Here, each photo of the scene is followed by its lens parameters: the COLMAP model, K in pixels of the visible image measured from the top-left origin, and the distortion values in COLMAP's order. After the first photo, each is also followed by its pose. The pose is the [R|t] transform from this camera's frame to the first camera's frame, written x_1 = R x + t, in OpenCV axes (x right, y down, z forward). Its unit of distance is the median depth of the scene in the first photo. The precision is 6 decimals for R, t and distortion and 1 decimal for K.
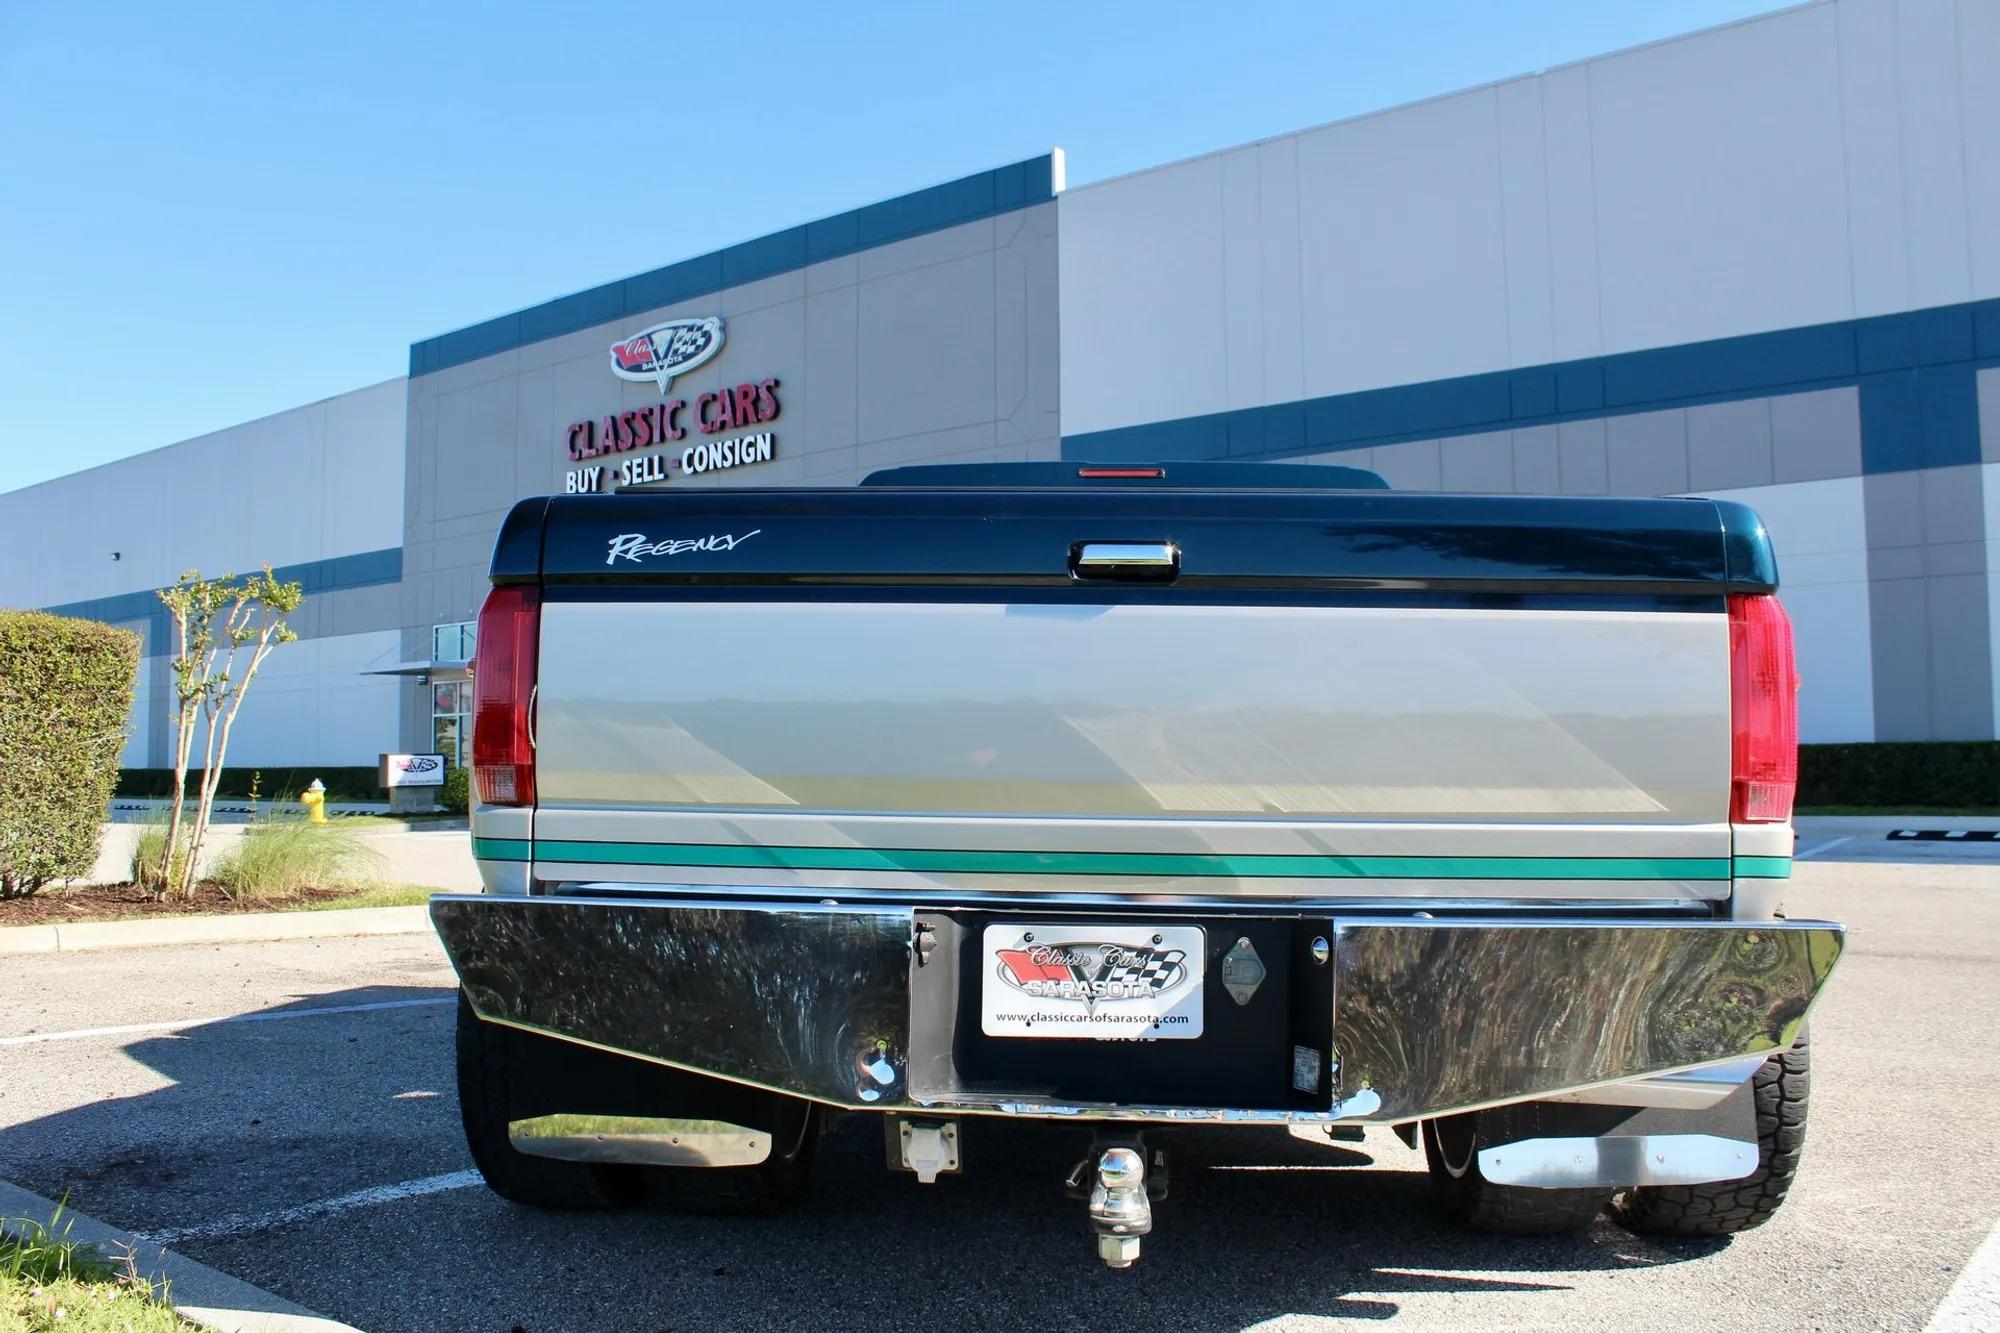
lens RADIAL K [[1663.3, 0, 1003.0], [0, 1663.3, 671.6], [0, 0, 1]] dist [-0.147002, 0.104173]
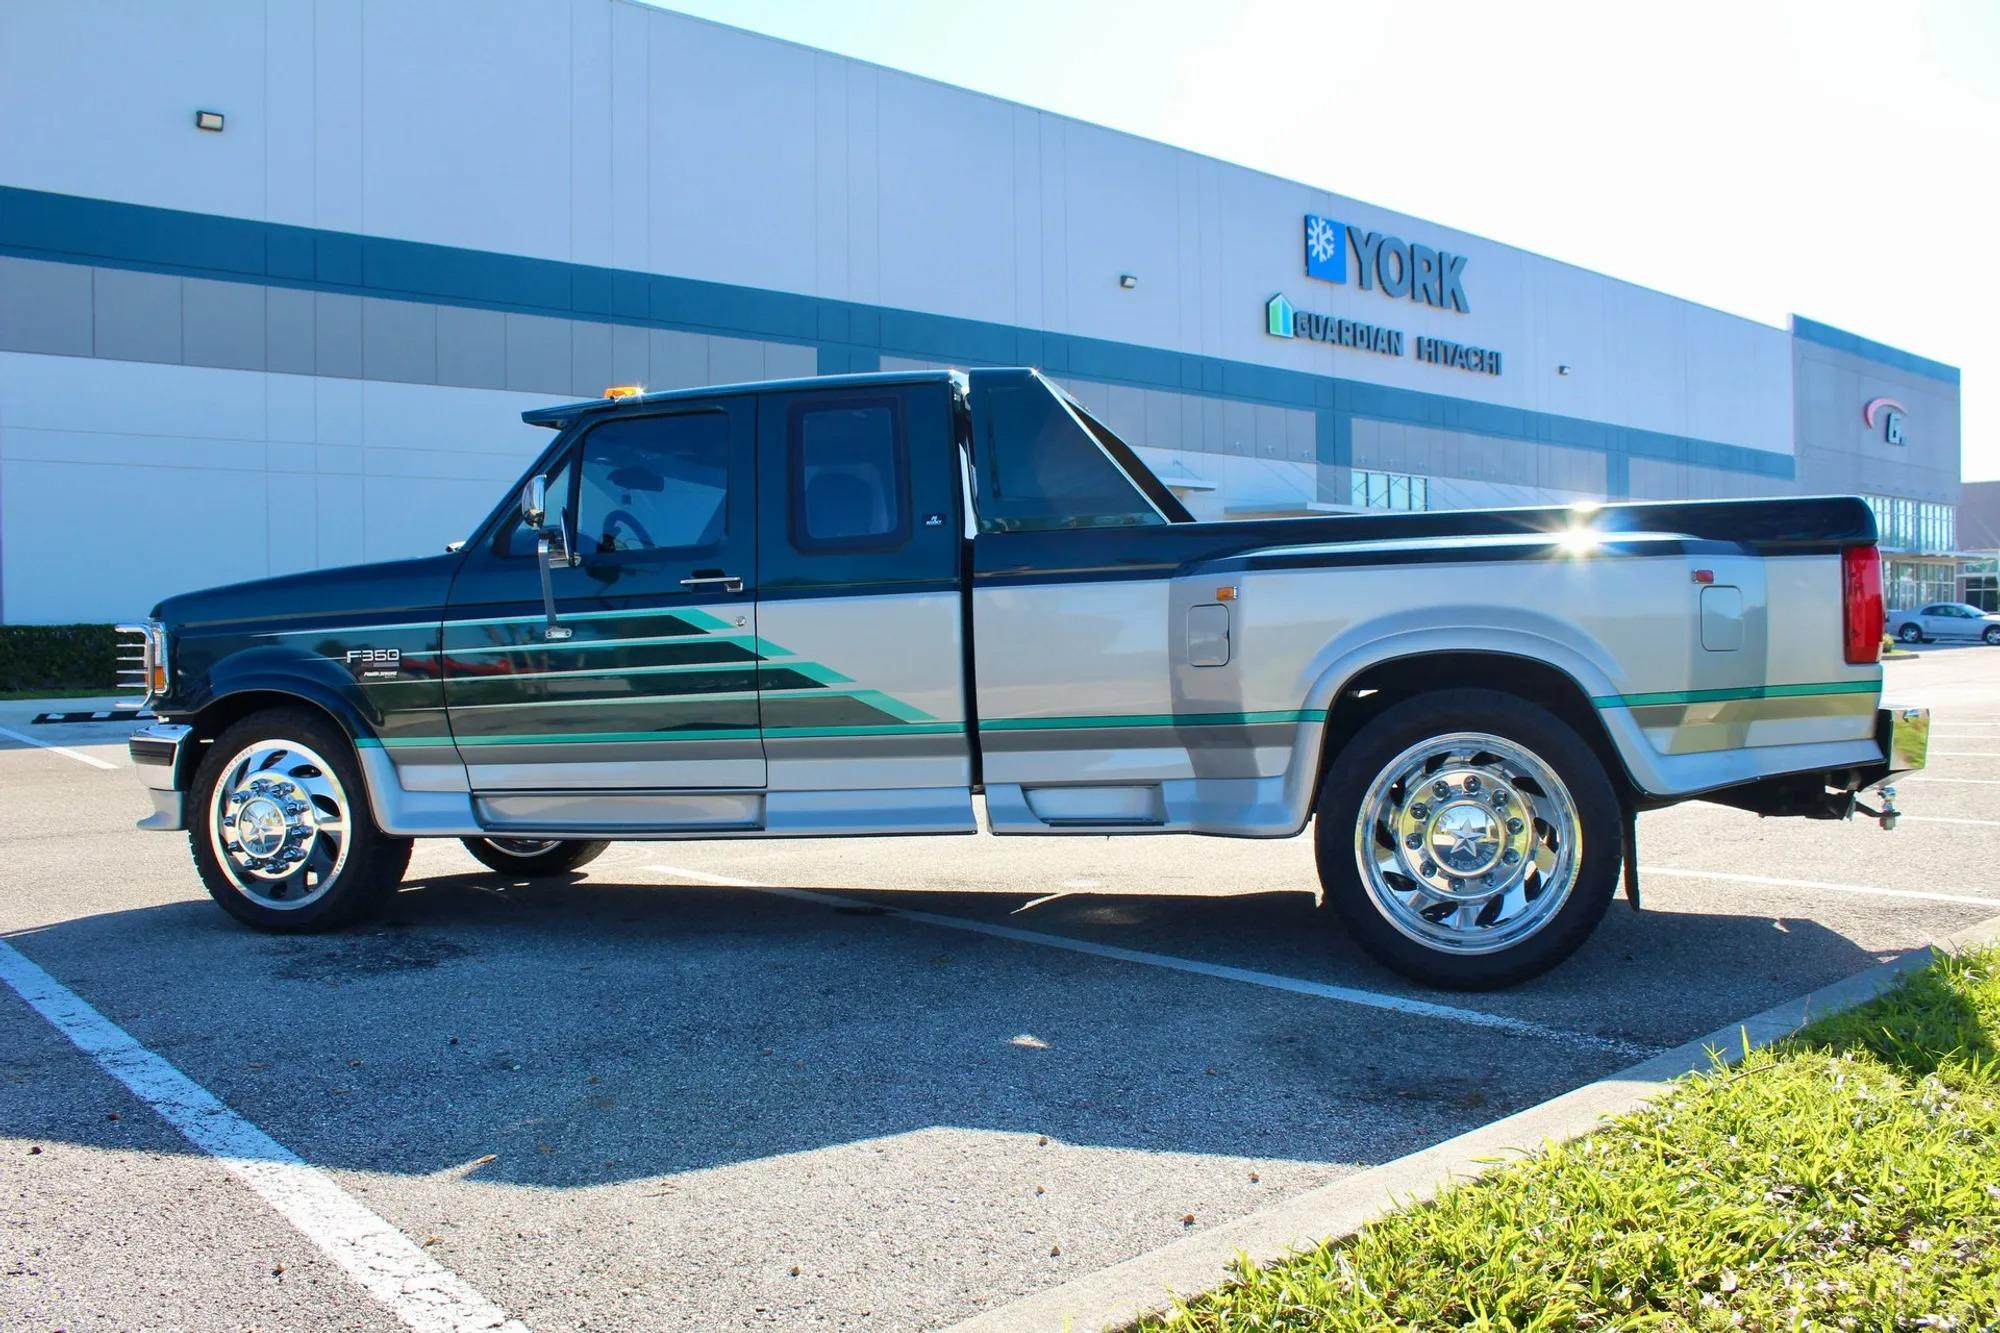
lens RADIAL K [[1653.4, 0, 1005.8], [0, 1653.4, 677.4], [0, 0, 1]] dist [-0.159412, 0.131410]
pose [[0.171815, -0.025473, 0.984800, -2.377223], [-0.049177, 0.998198, 0.034399, 0.089379], [-0.983901, -0.054340, 0.170252, 1.746685]]
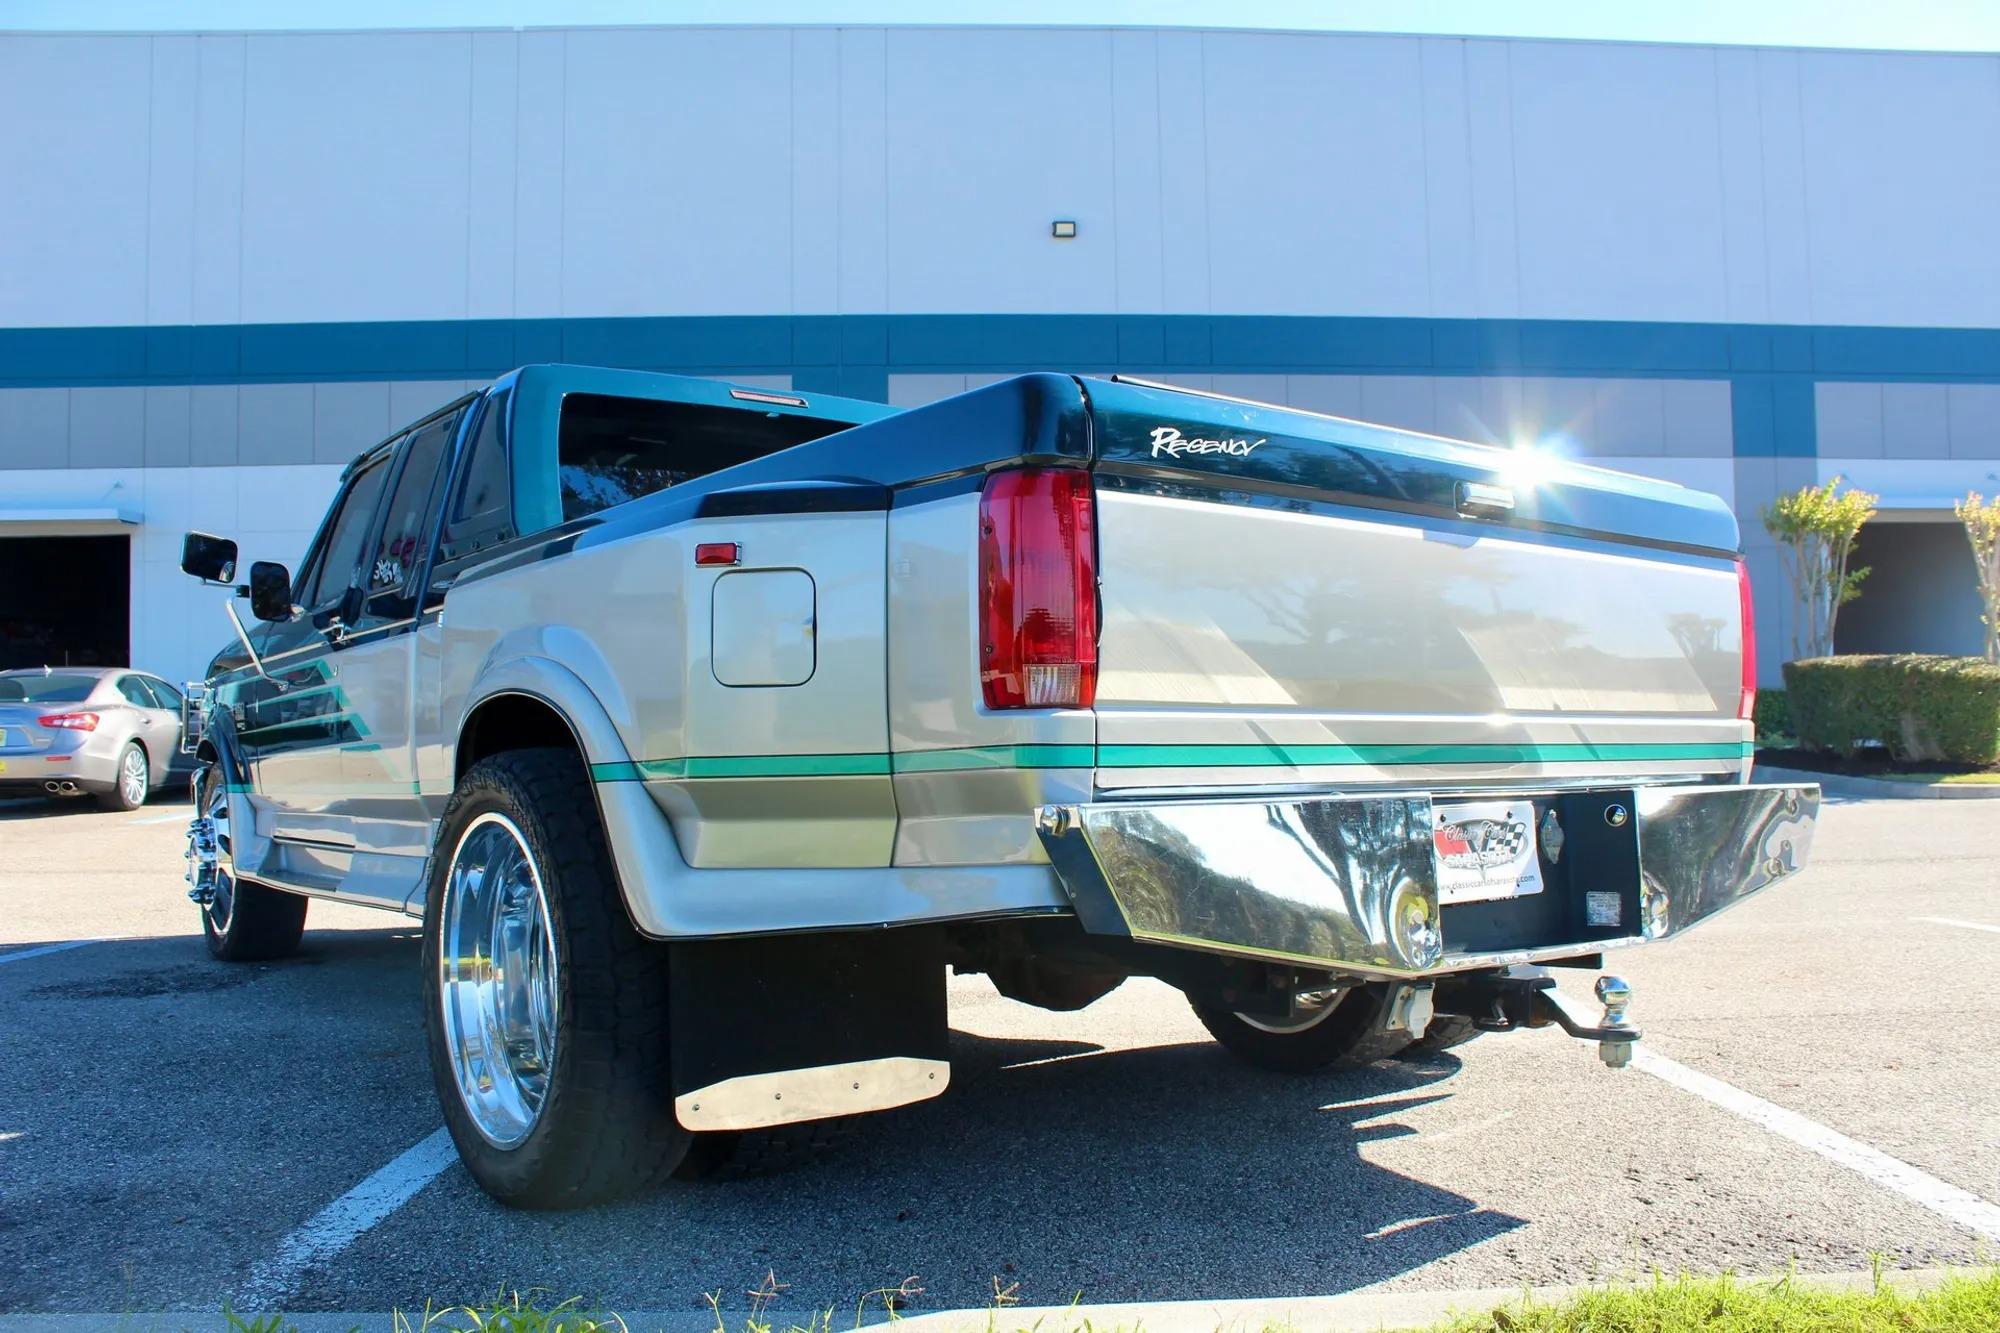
lens RADIAL K [[1663.3, 0, 1005.0], [0, 1663.3, 657.1], [0, 0, 1]] dist [-0.147002, 0.104173]
pose [[0.752982, 0.021709, 0.657683, -0.976588], [-0.033269, 0.999433, 0.005100, 0.051984], [-0.657200, -0.025721, 0.753277, 0.337221]]
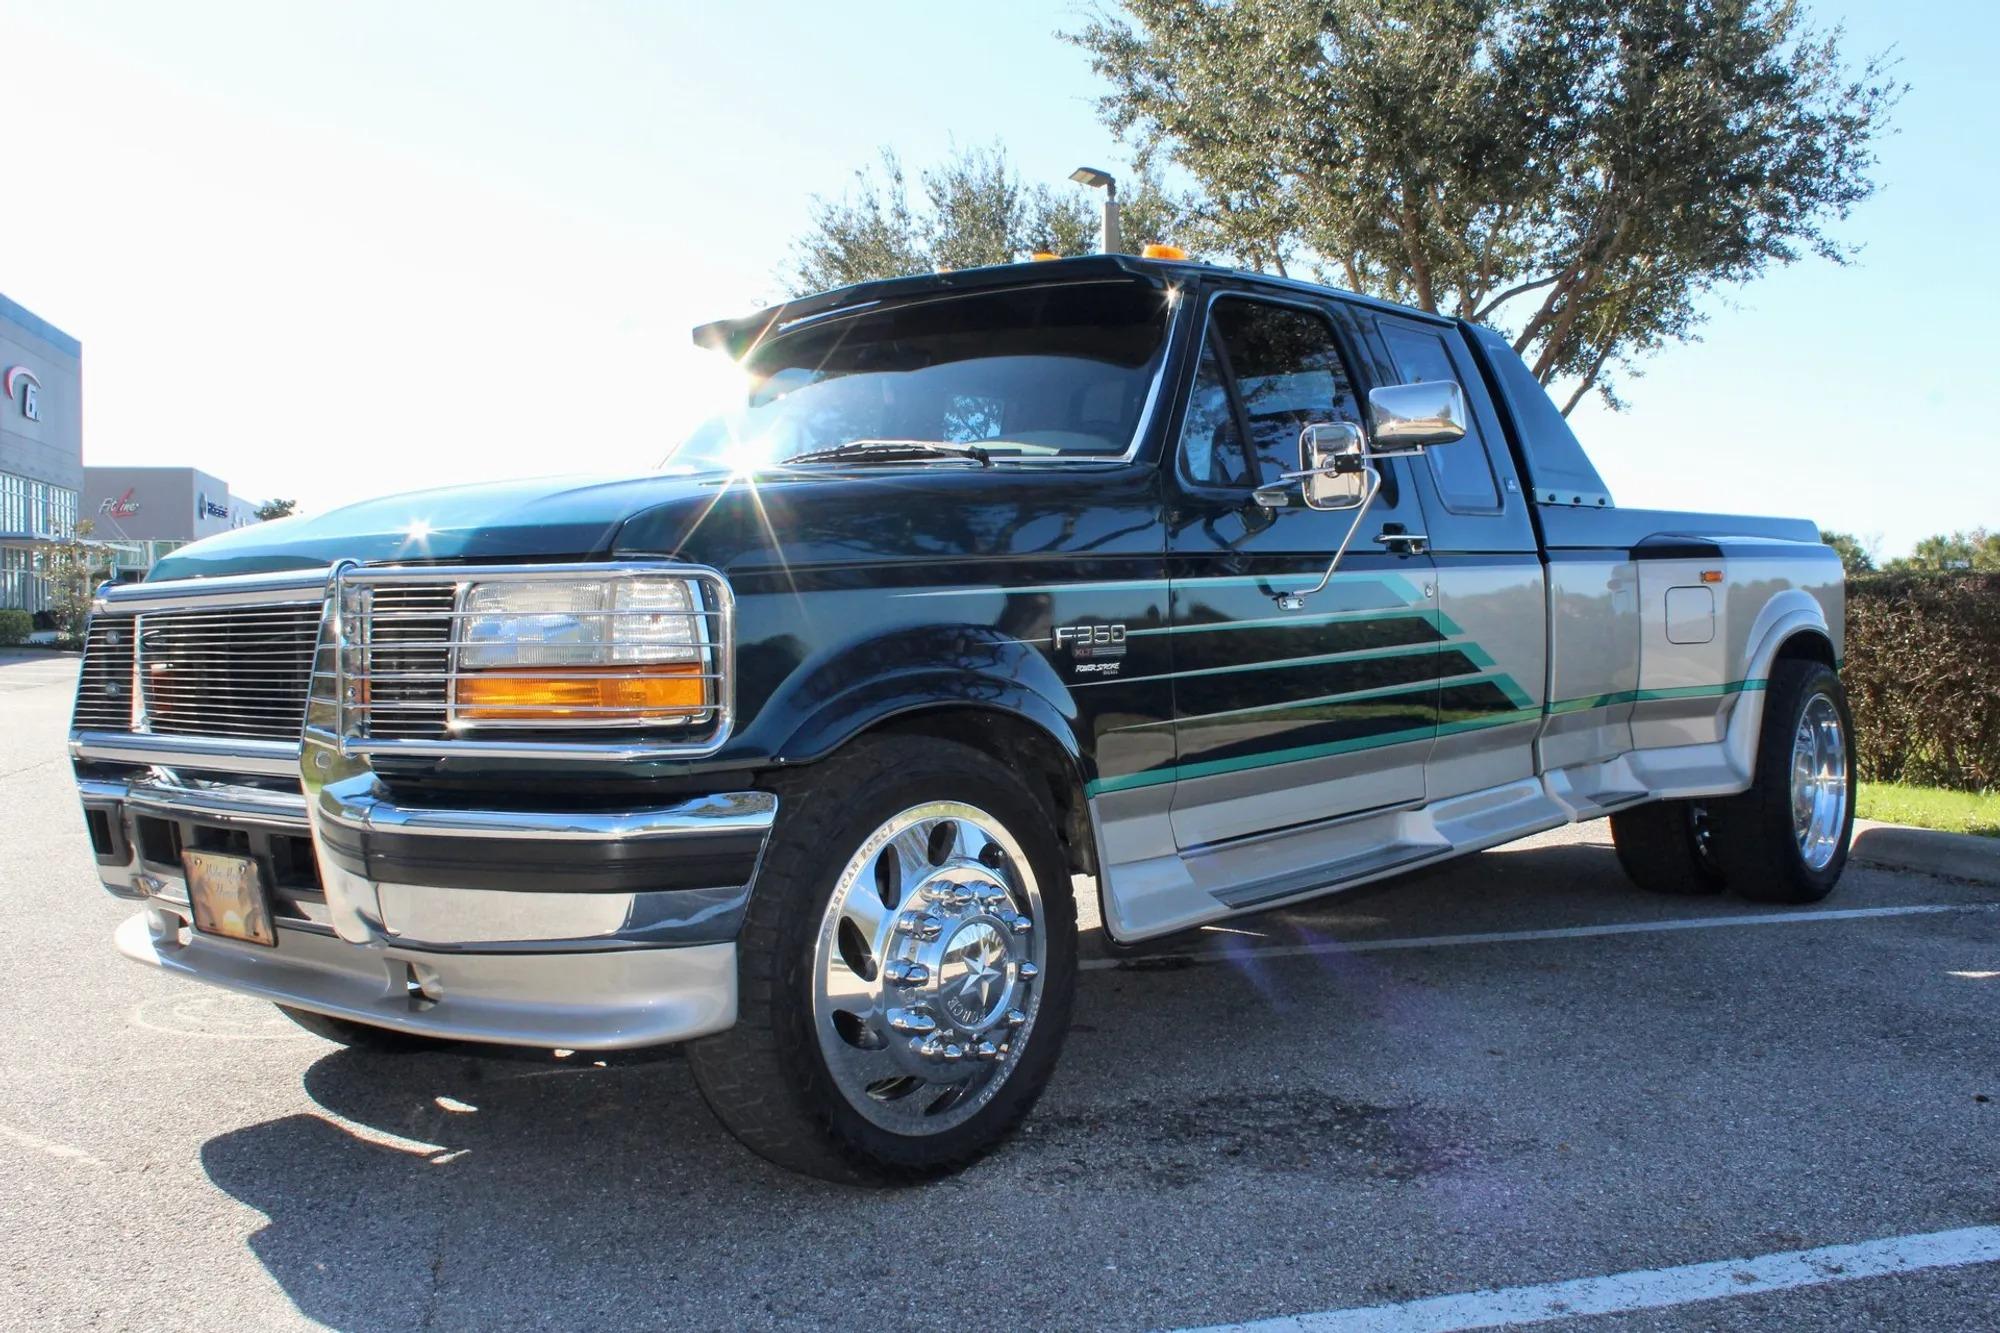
lens RADIAL K [[1830.9, 0, 1000.6], [0, 1830.9, 684.7], [0, 0, 1]] dist [-0.088672, 0.000000]
pose [[-0.790592, -0.016471, 0.612121, -1.083779], [-0.029775, 0.999490, -0.011561, 0.244693], [-0.611618, -0.027366, -0.790679, 4.309566]]
